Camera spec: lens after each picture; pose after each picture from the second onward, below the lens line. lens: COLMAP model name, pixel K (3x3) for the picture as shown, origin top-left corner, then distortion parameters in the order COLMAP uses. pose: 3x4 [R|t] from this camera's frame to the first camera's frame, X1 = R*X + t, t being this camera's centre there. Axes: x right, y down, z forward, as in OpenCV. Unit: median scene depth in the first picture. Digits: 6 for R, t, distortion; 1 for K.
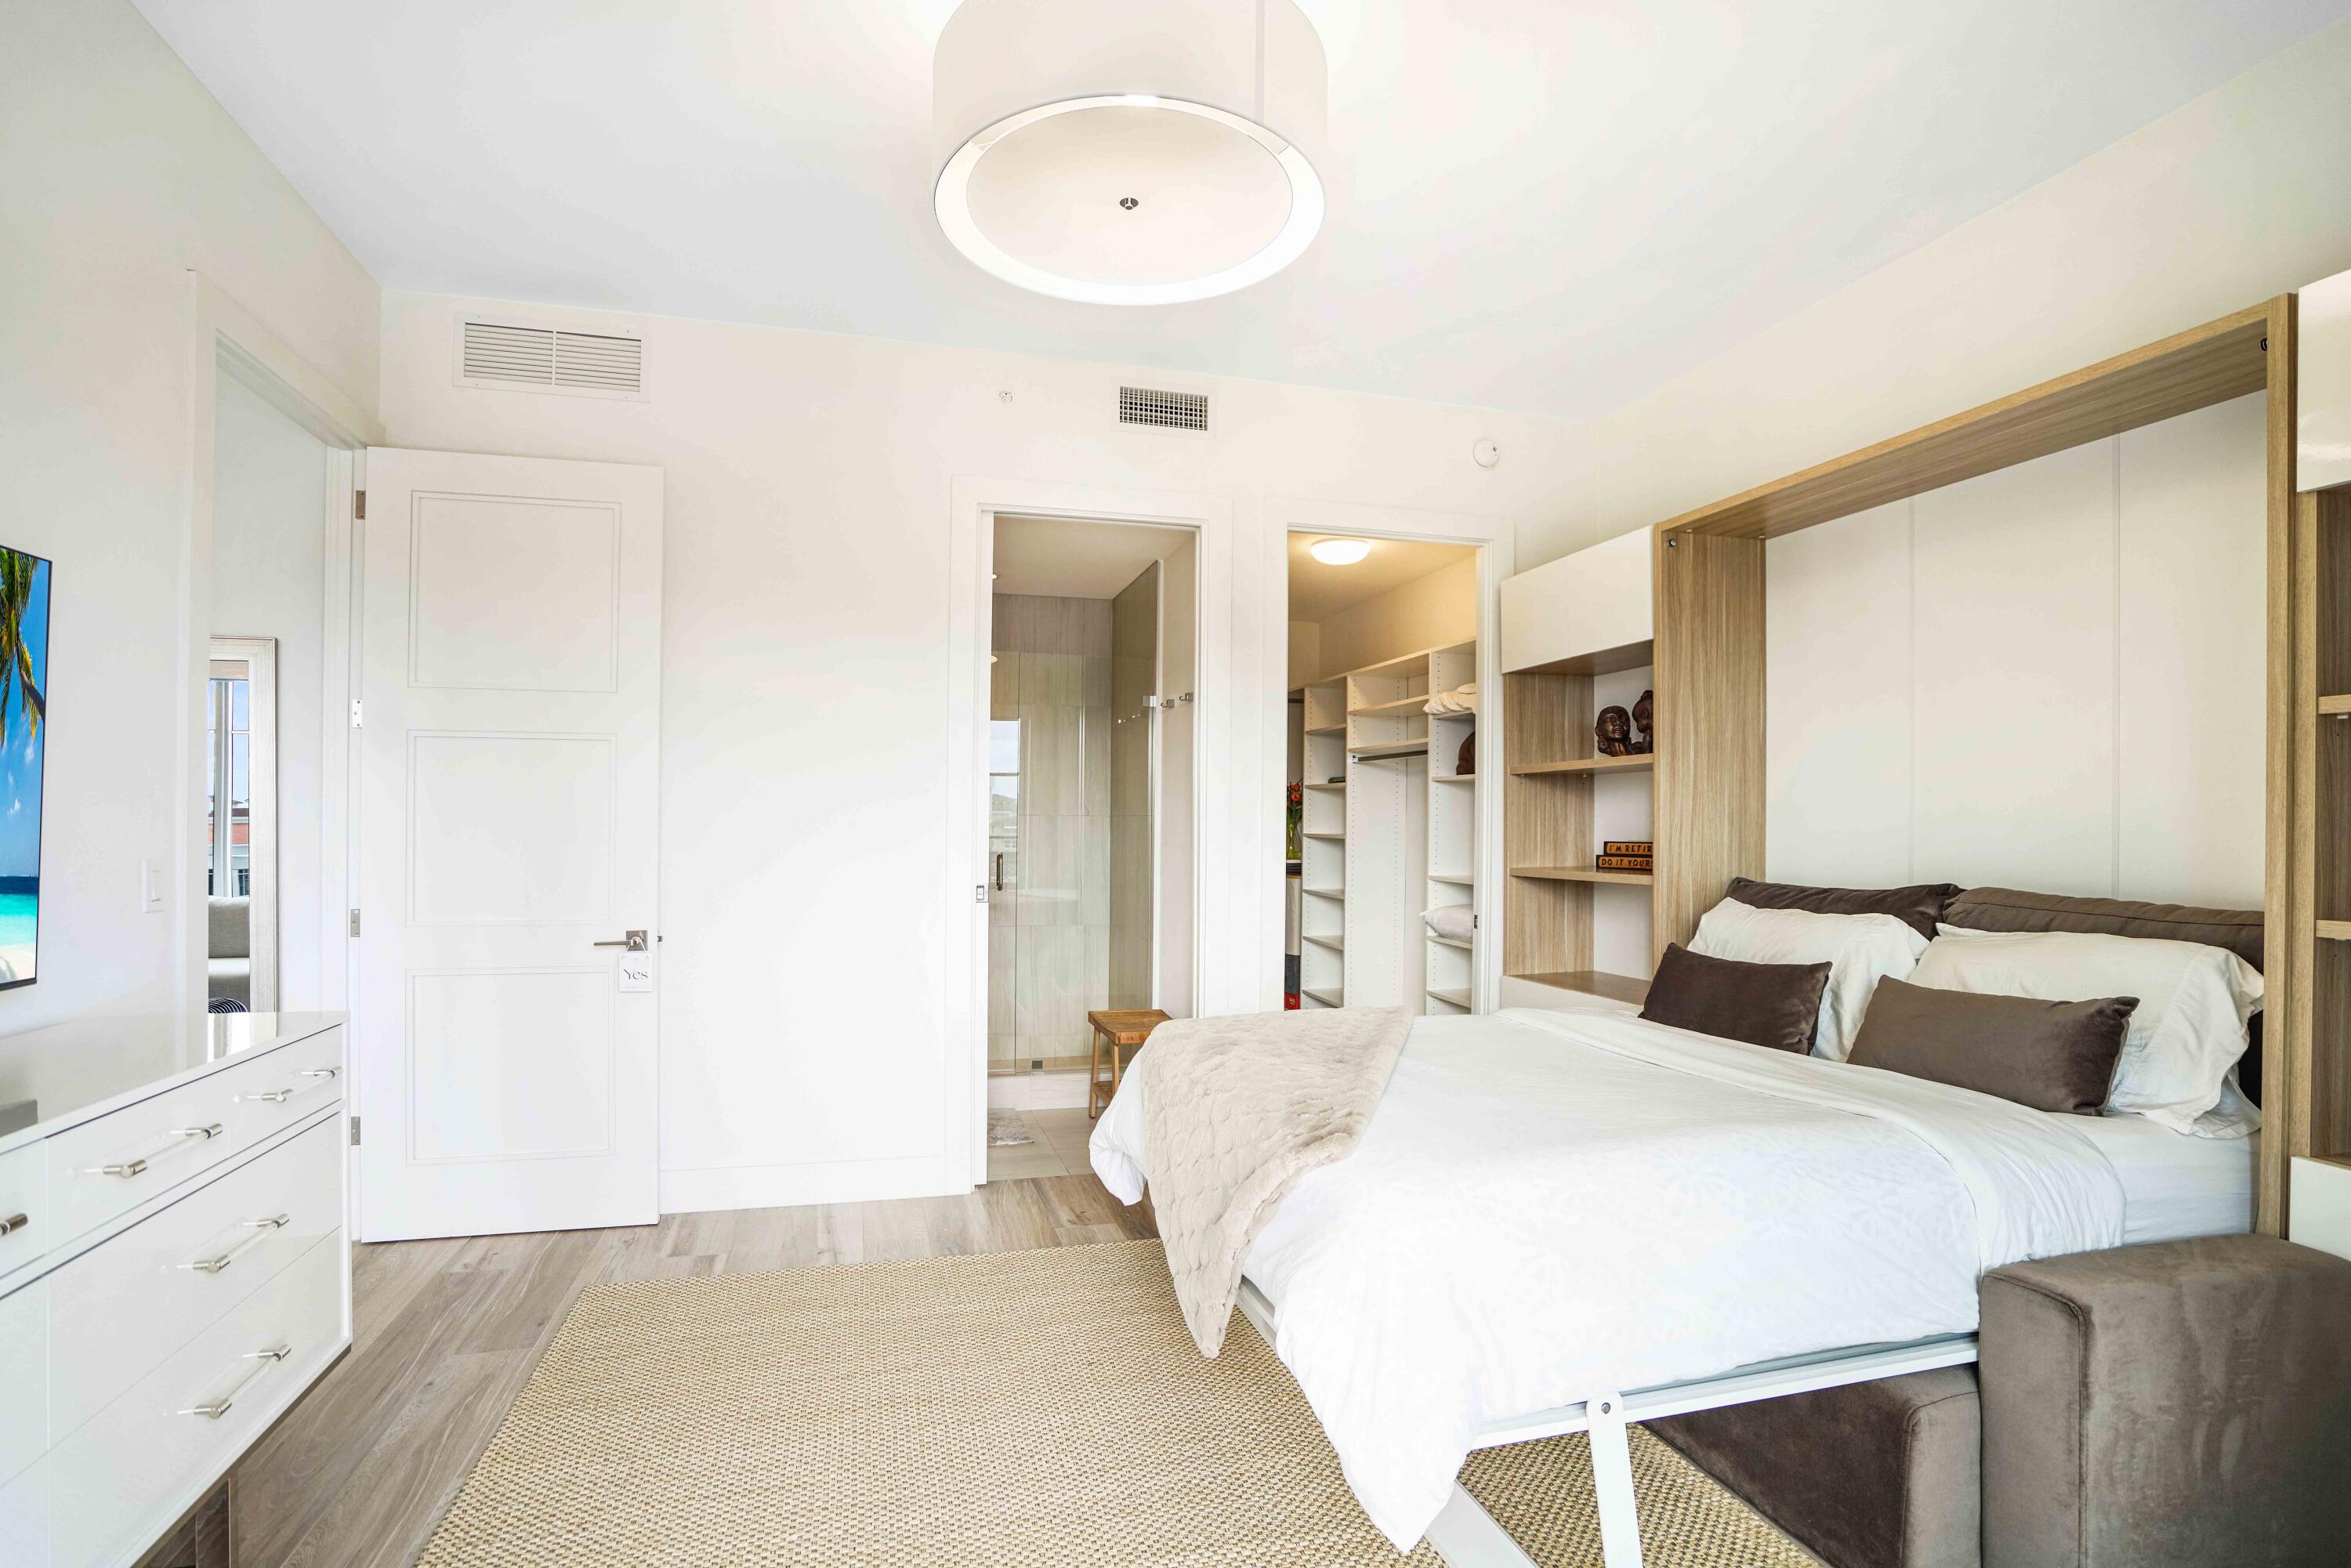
lens RADIAL K [[1136.9, 0, 1180.5], [0, 1136.9, 831.8], [0, 0, 1]] dist [-0.040071, 0.016990]
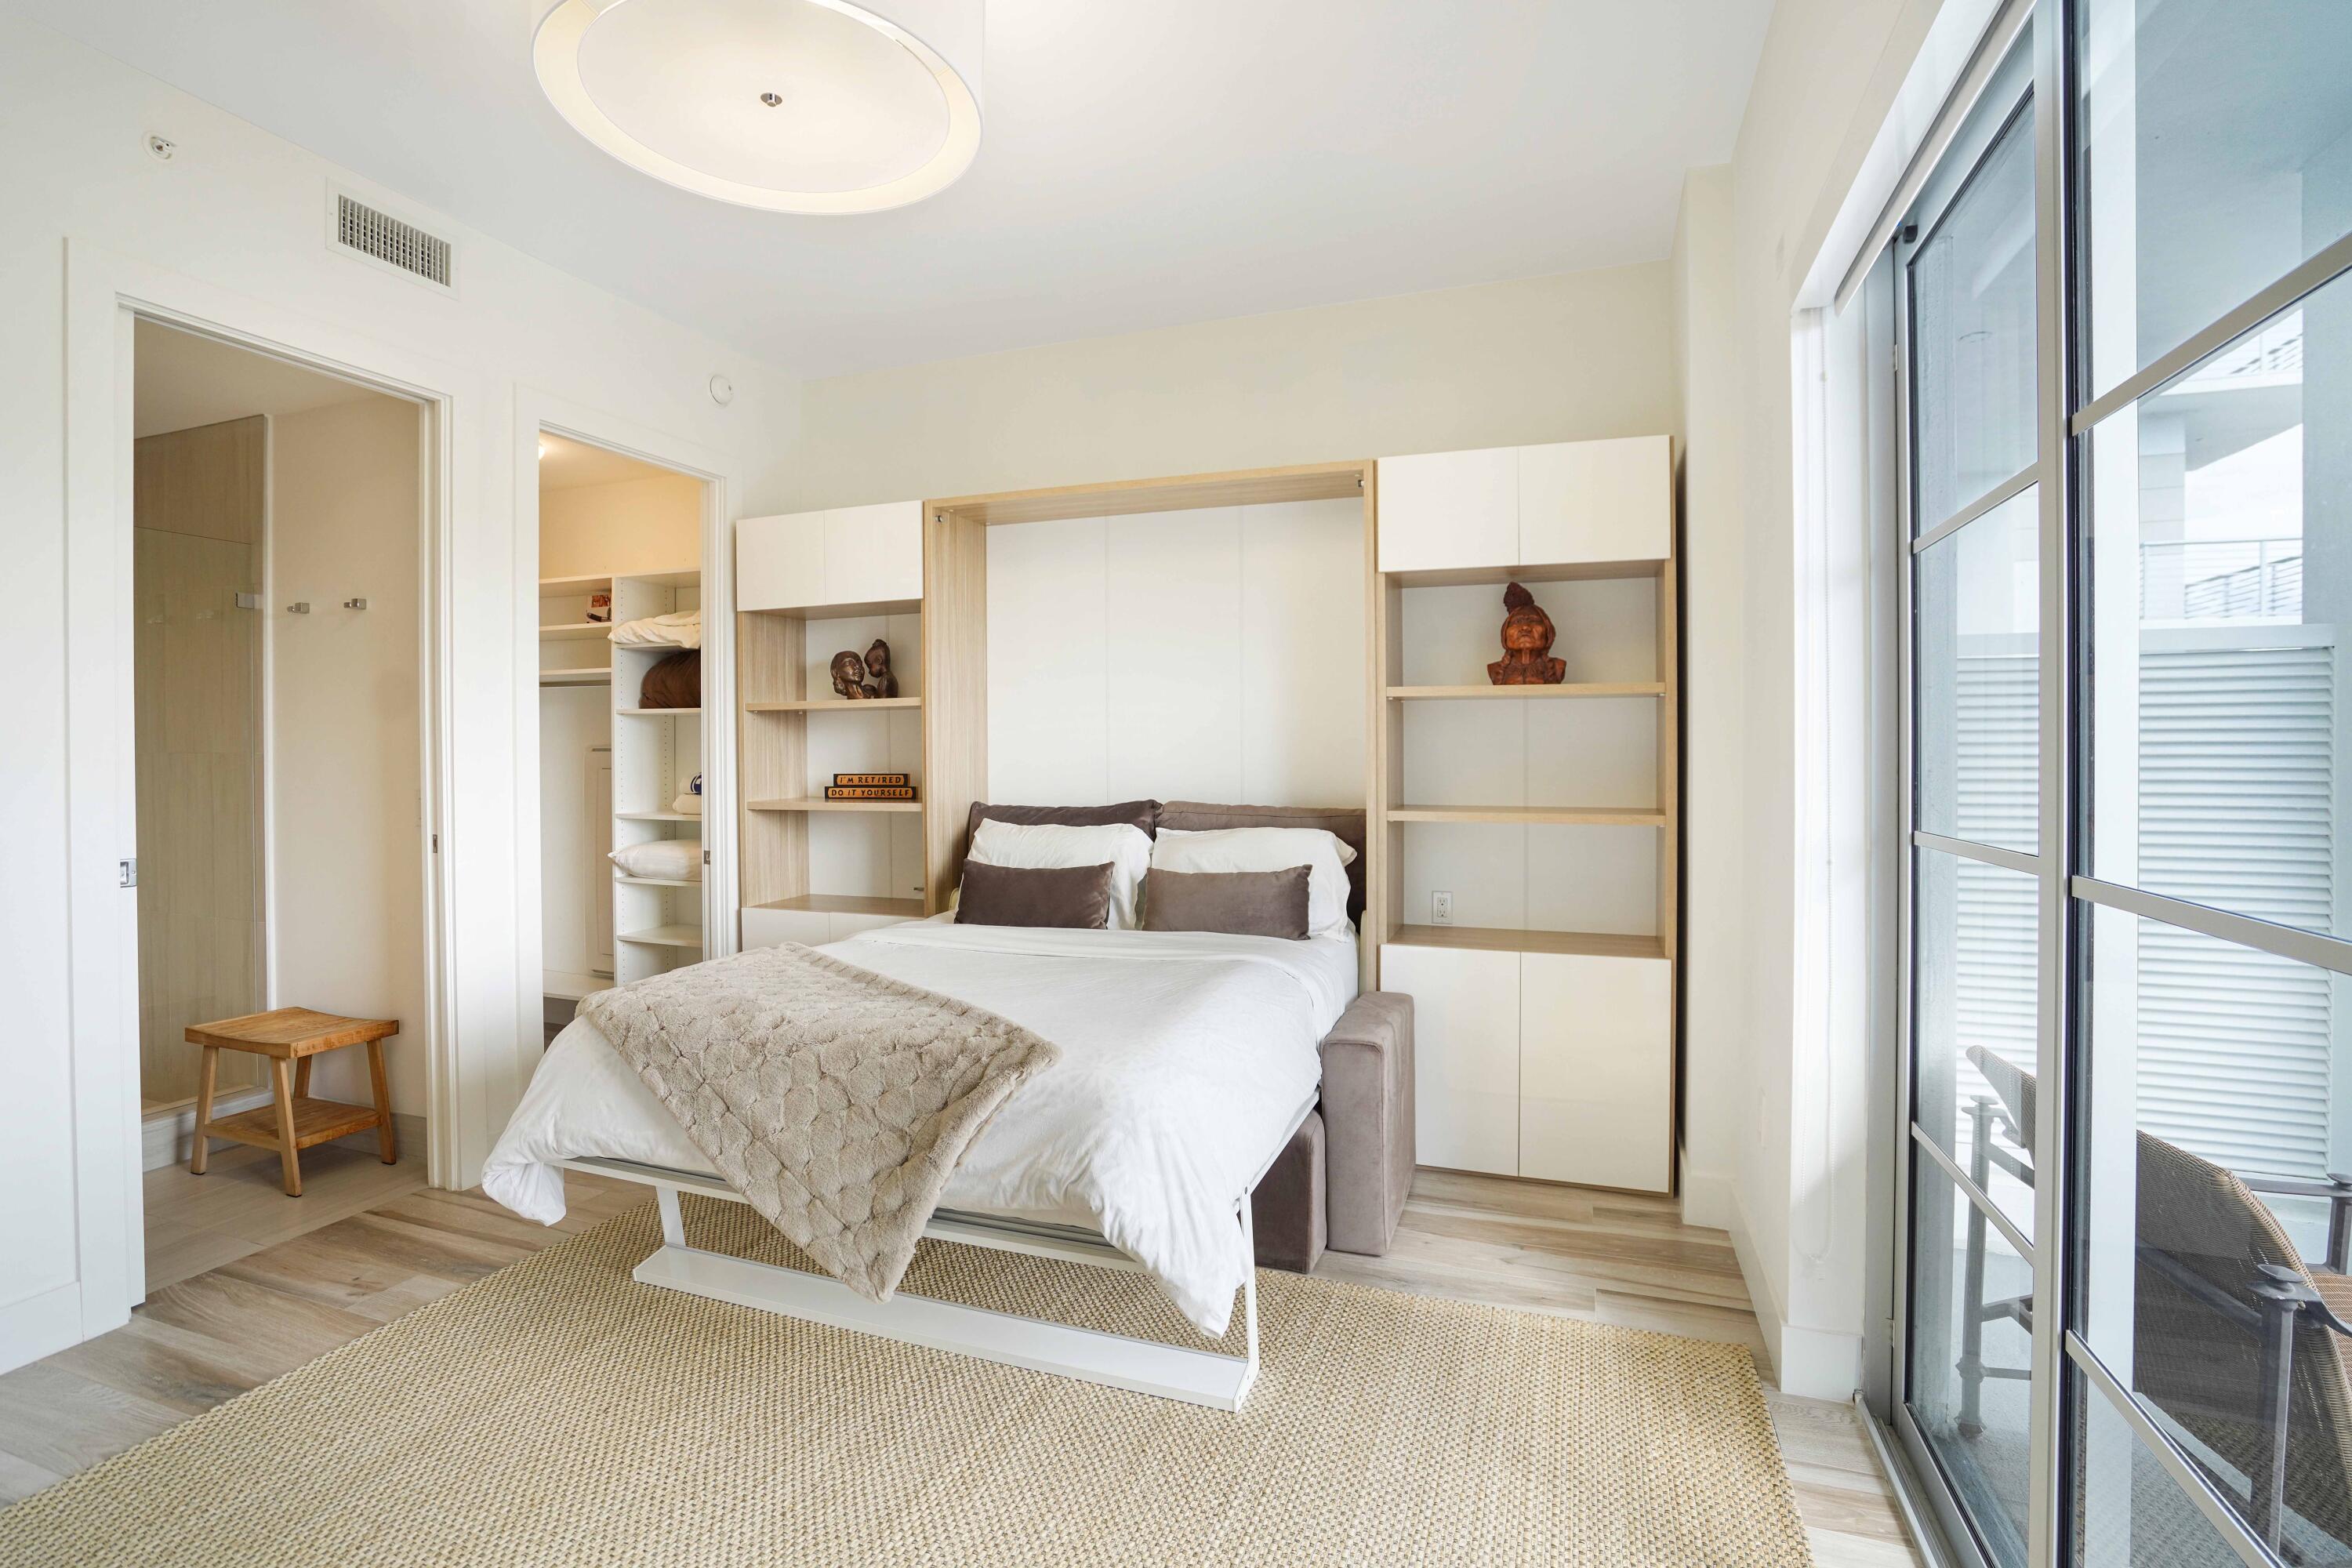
lens RADIAL K [[1103.2, 0, 1164.0], [0, 1103.2, 768.6], [0, 0, 1]] dist [-0.036755, 0.014775]
pose [[0.593971, -0.019042, 0.804261, -0.317262], [0.009710, 0.999817, 0.016501, -0.012004], [-0.804428, -0.001992, 0.594047, 0.115888]]
